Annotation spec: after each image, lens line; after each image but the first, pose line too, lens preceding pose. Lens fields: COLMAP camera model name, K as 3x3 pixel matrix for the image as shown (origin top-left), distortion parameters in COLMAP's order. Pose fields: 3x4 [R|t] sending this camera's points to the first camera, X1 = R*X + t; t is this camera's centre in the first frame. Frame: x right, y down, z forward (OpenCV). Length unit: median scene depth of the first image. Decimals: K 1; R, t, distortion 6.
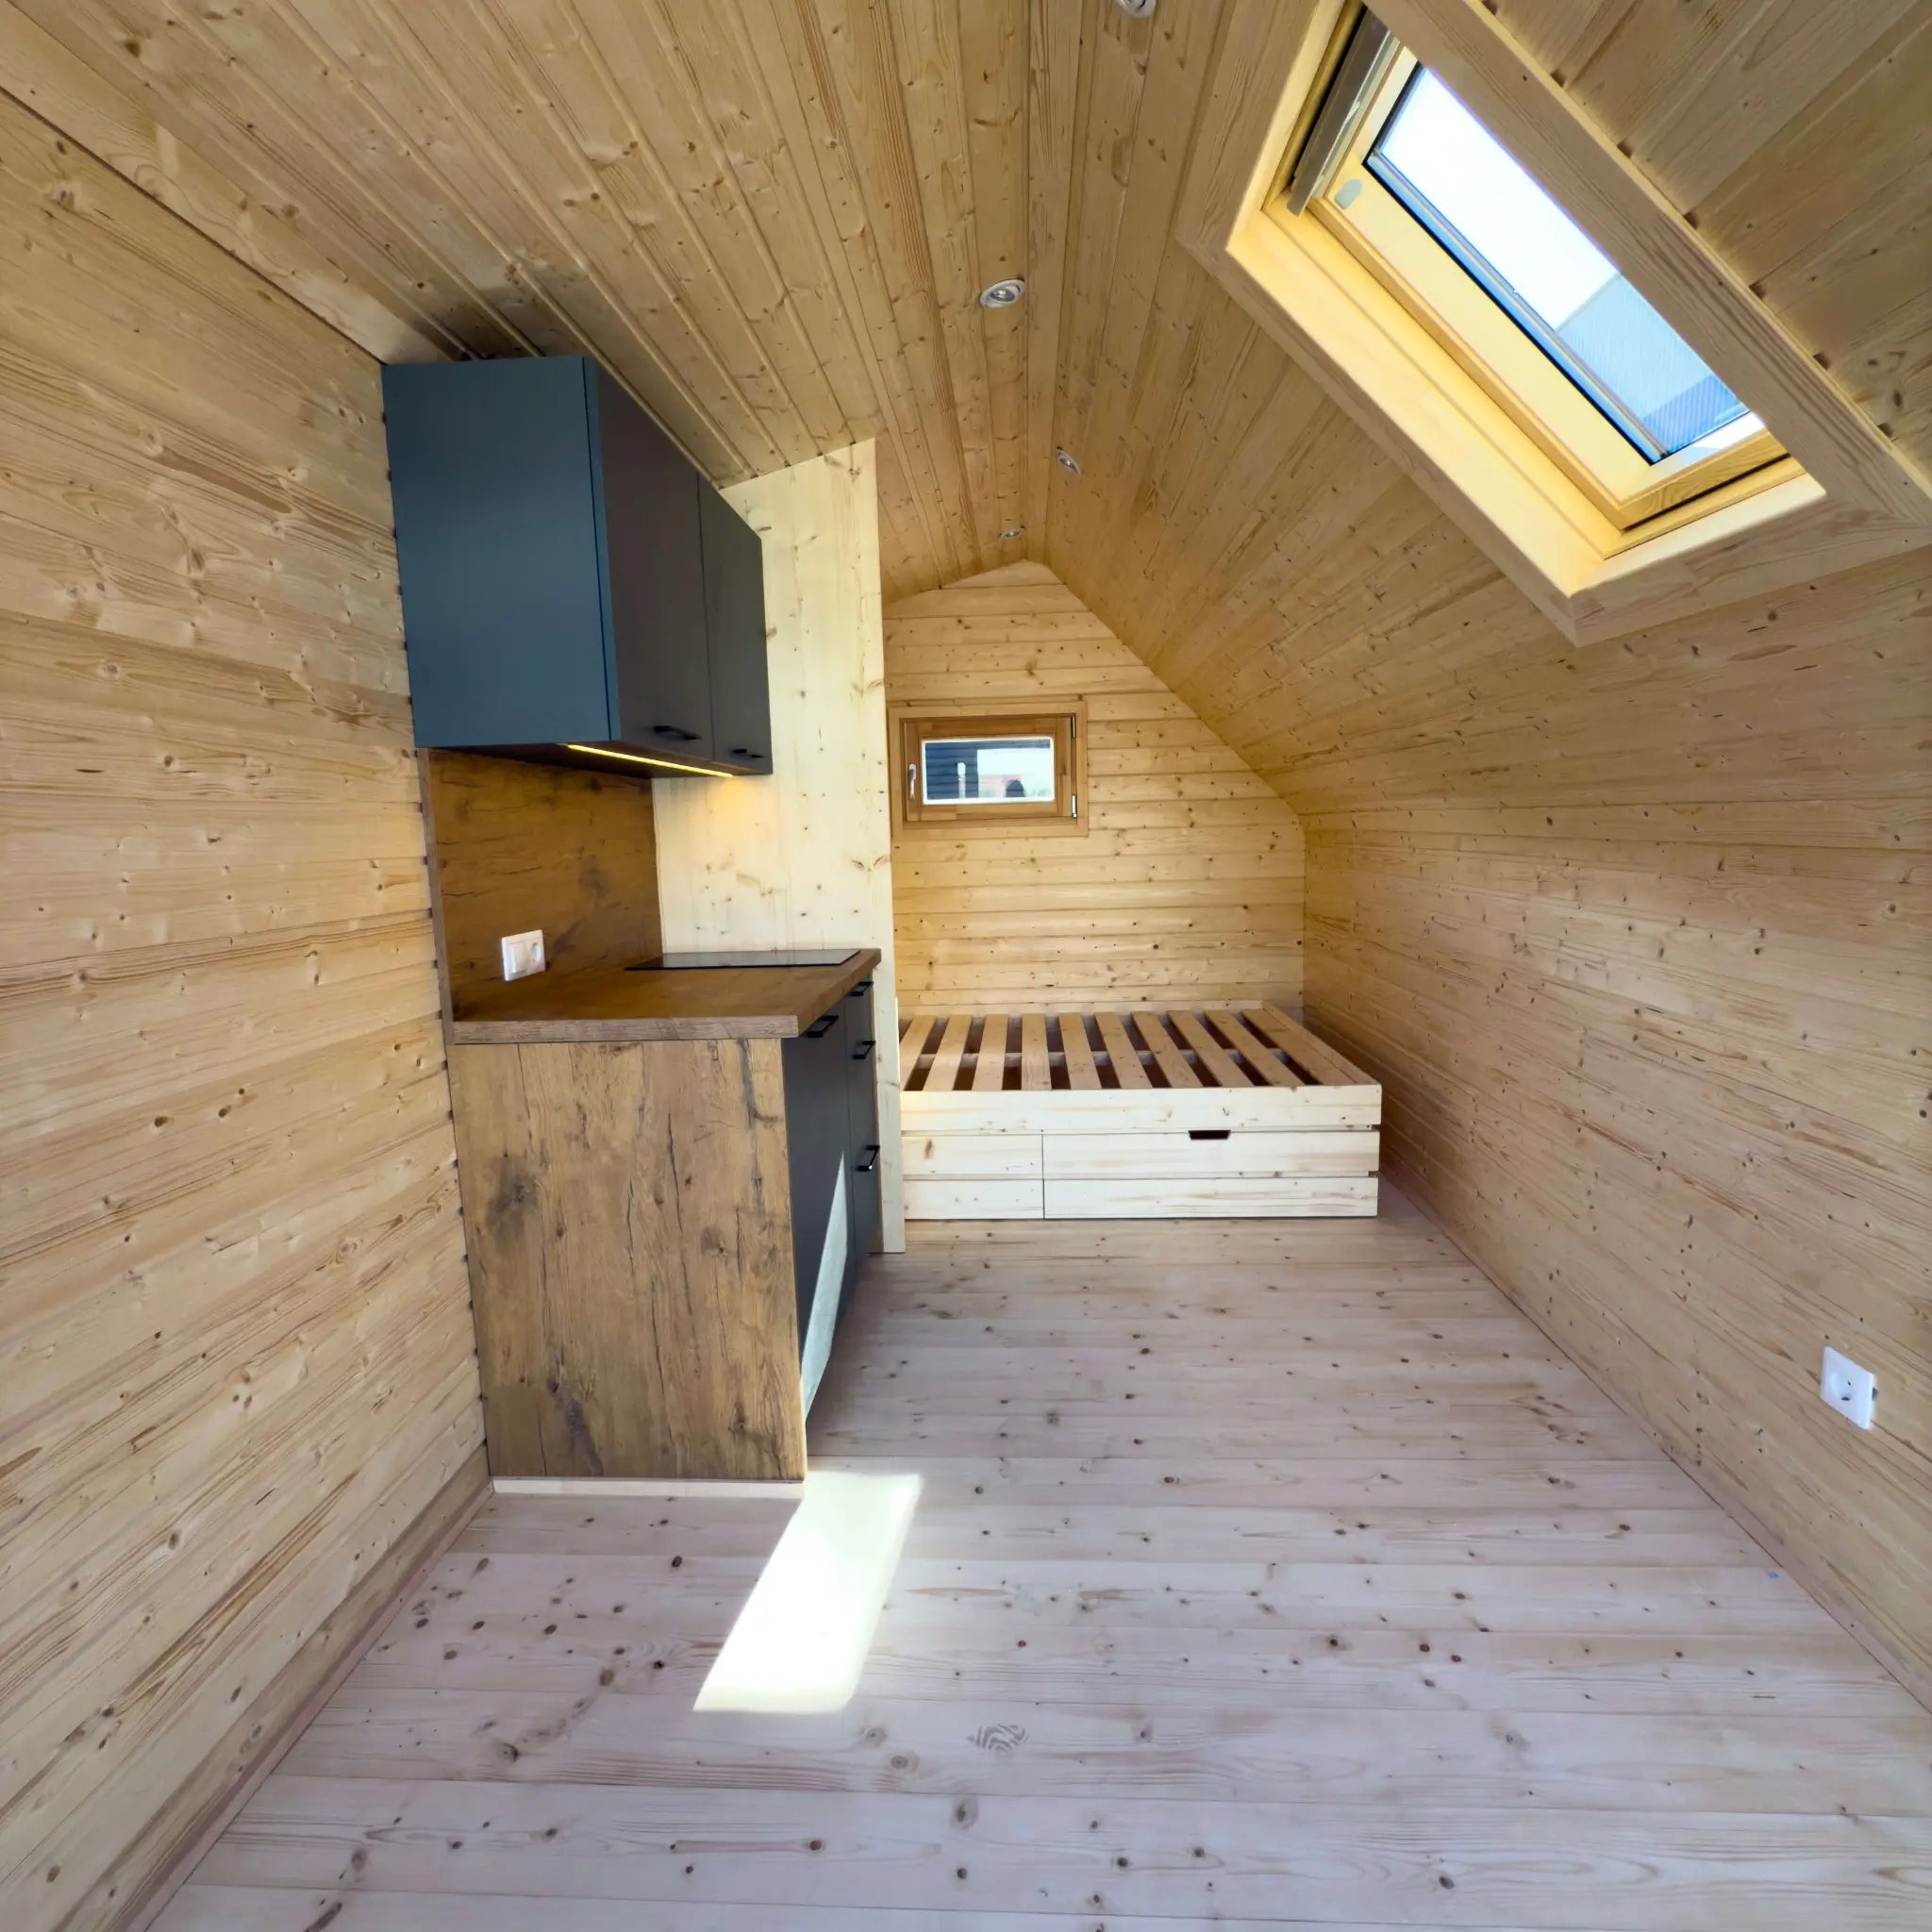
lens RADIAL K [[1028.2, 0, 967.7], [0, 1028.2, 964.7], [0, 0, 1]] dist [-0.002509, 0.001982]
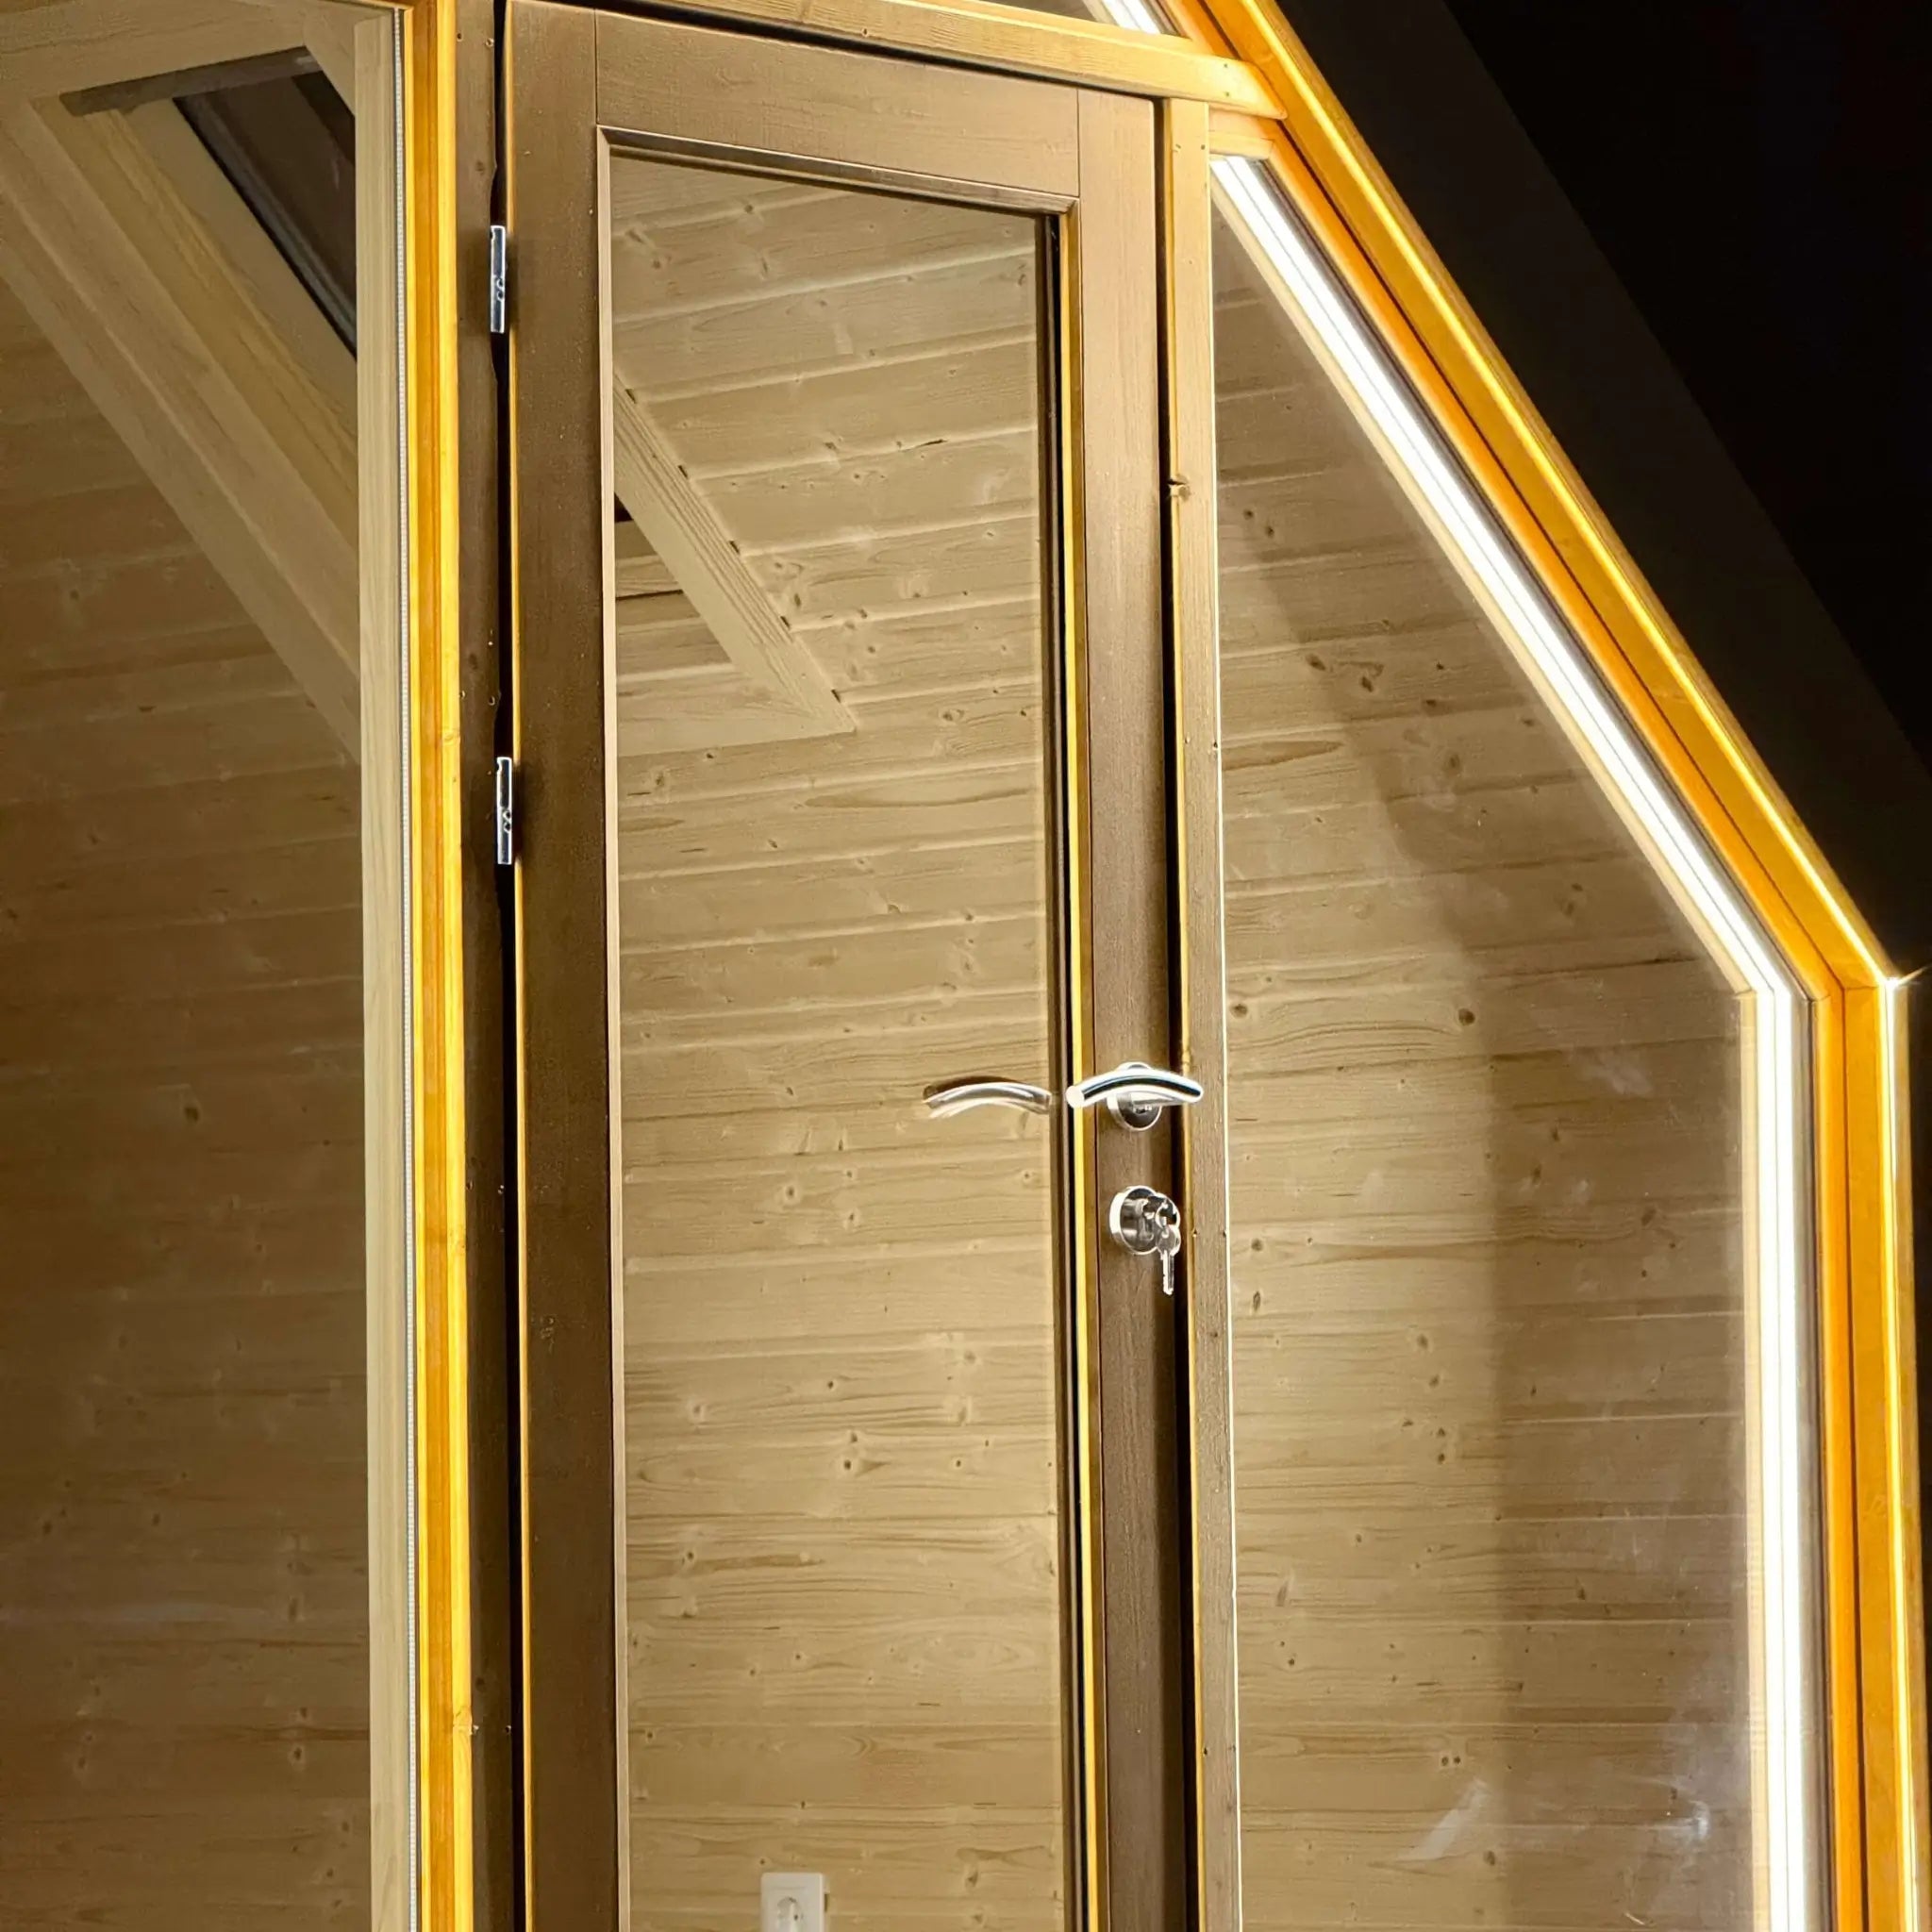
lens RADIAL K [[9009.1, 0, 973.9], [0, 9009.1, 967.3], [0, 0, 1]] dist [0.251258, 0.000000]
pose [[0.683678, 0.081016, 0.725273, -2.818371], [0.086591, 0.977793, -0.190849, 0.790463], [-0.724629, 0.193281, 0.661480, -2.578897]]
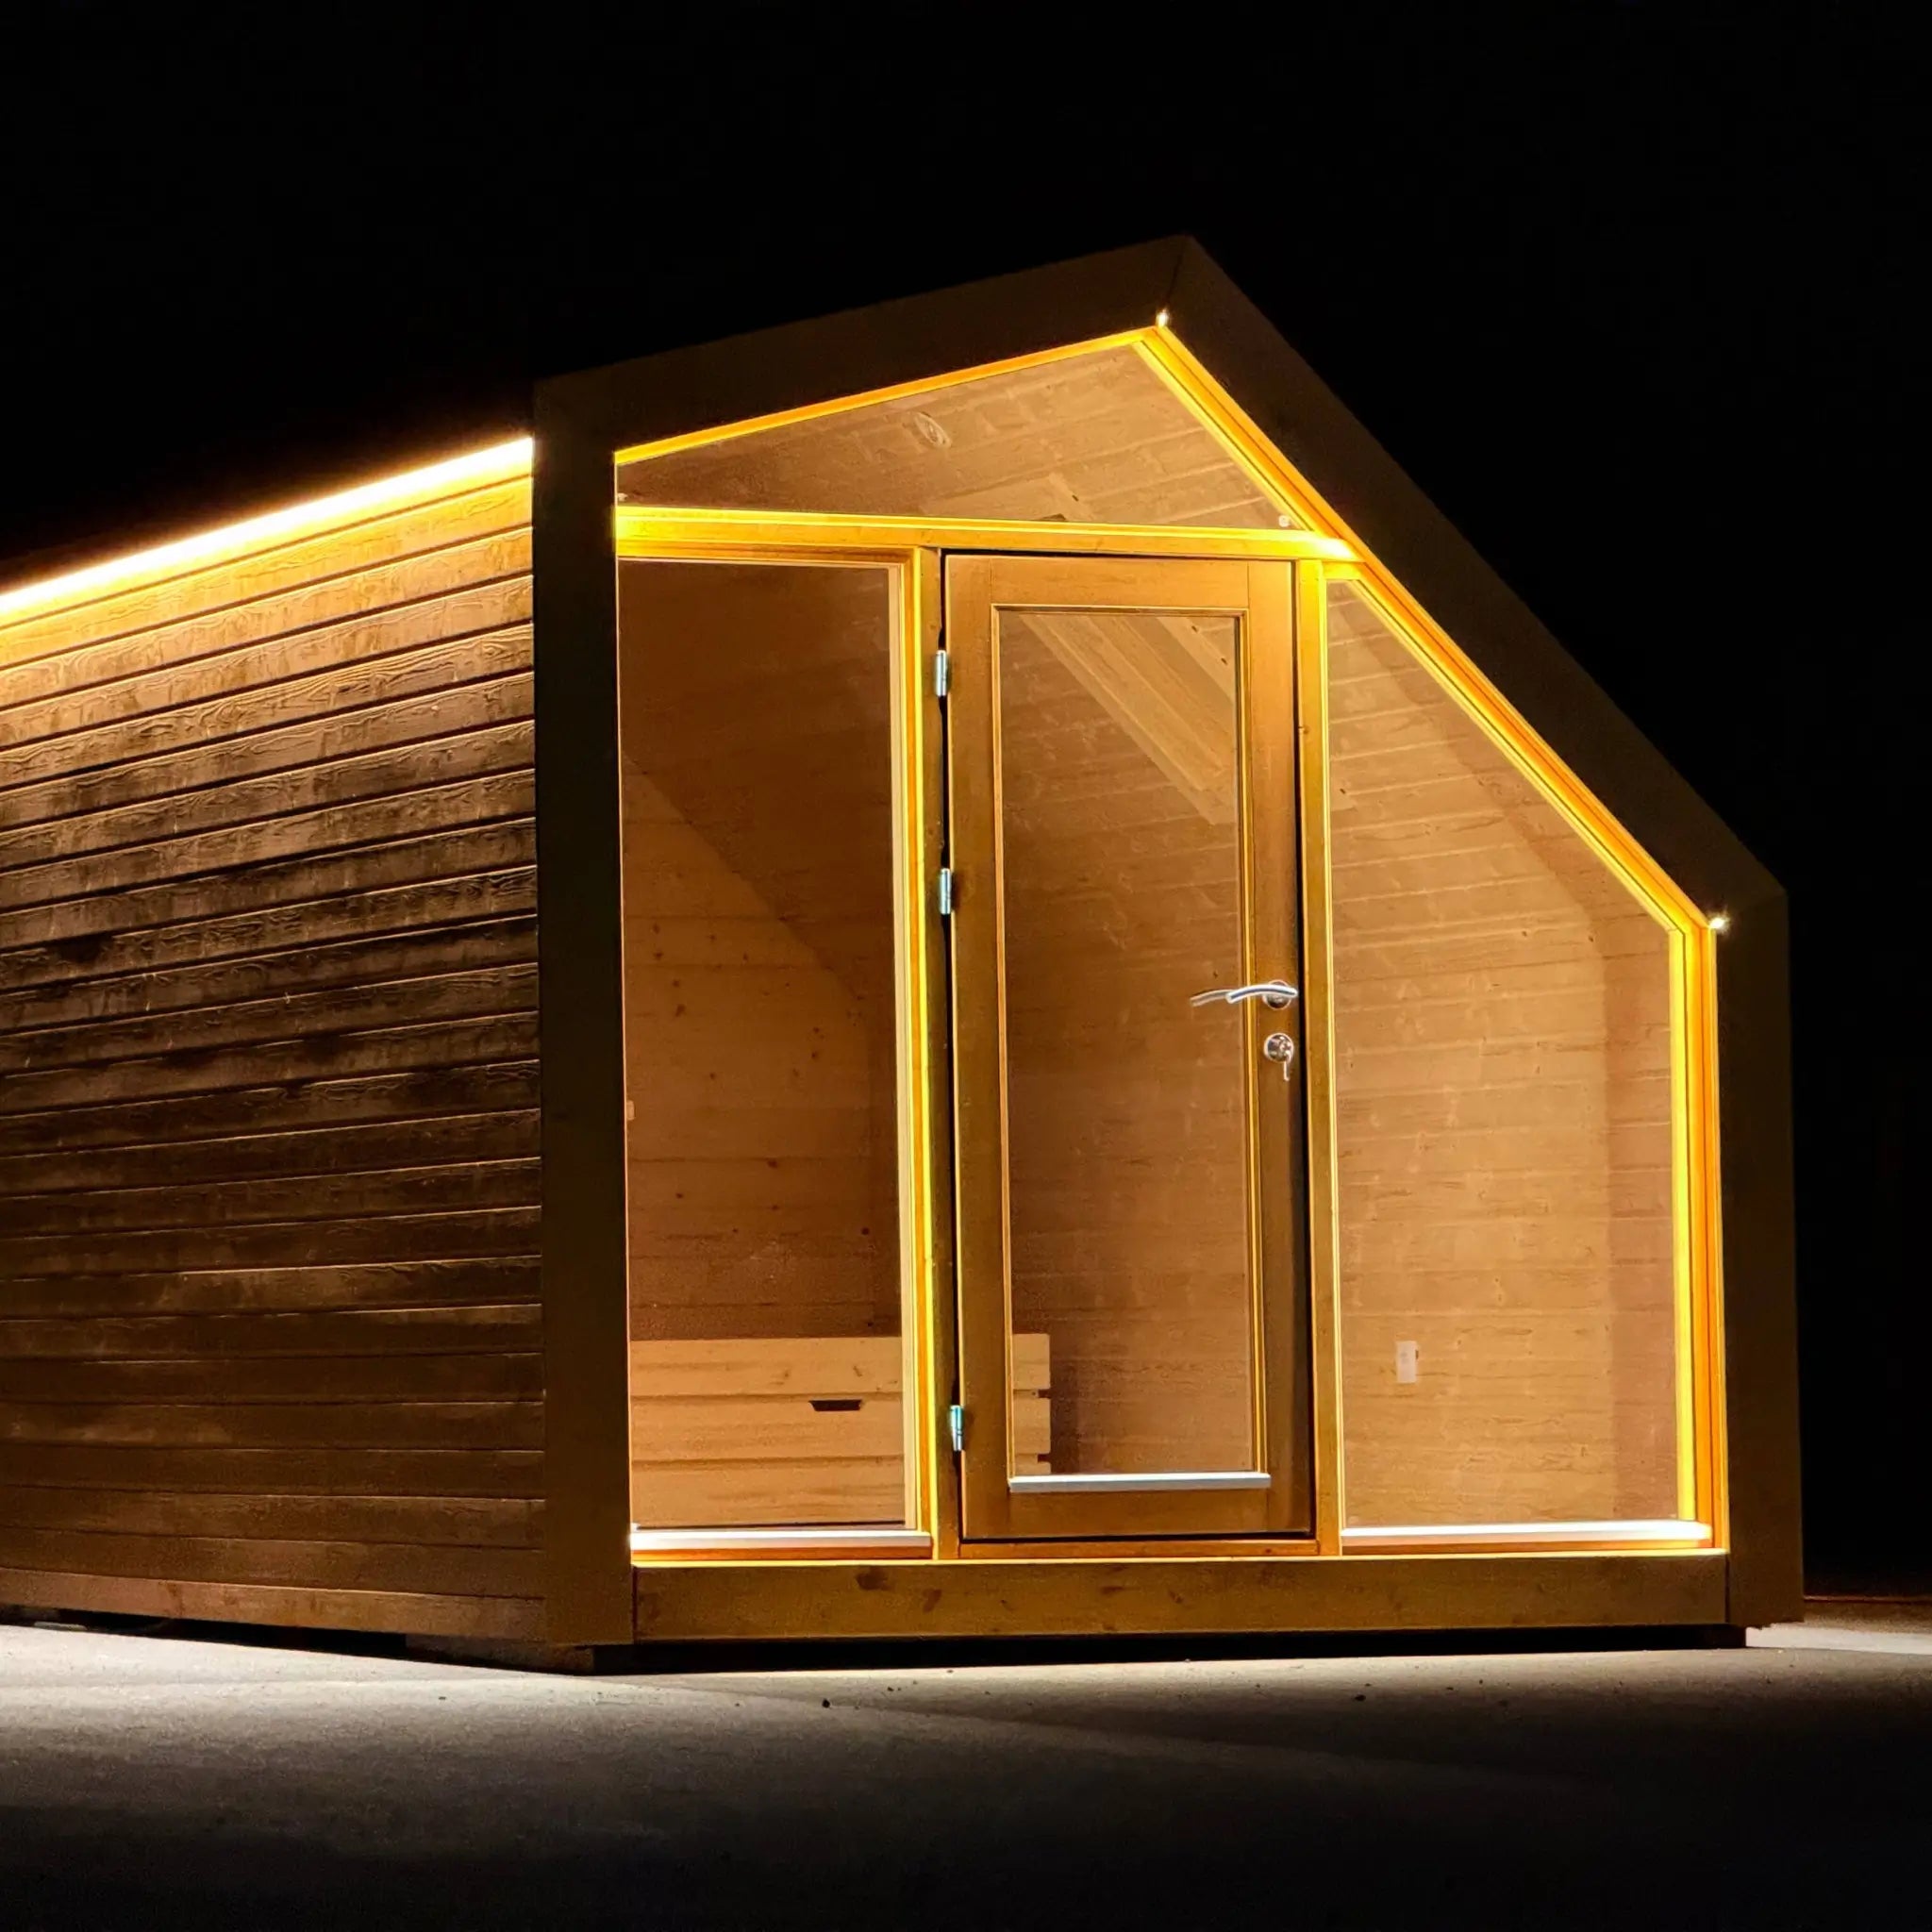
lens RADIAL K [[9009.1, 0, 839.0], [0, 9009.1, 966.3], [0, 0, 1]] dist [0.251258, 0.000000]
pose [[0.911633, 0.034691, 0.409539, -4.110540], [0.041261, 0.983673, -0.175172, 1.685066], [-0.408929, 0.176590, 0.895317, -8.209089]]
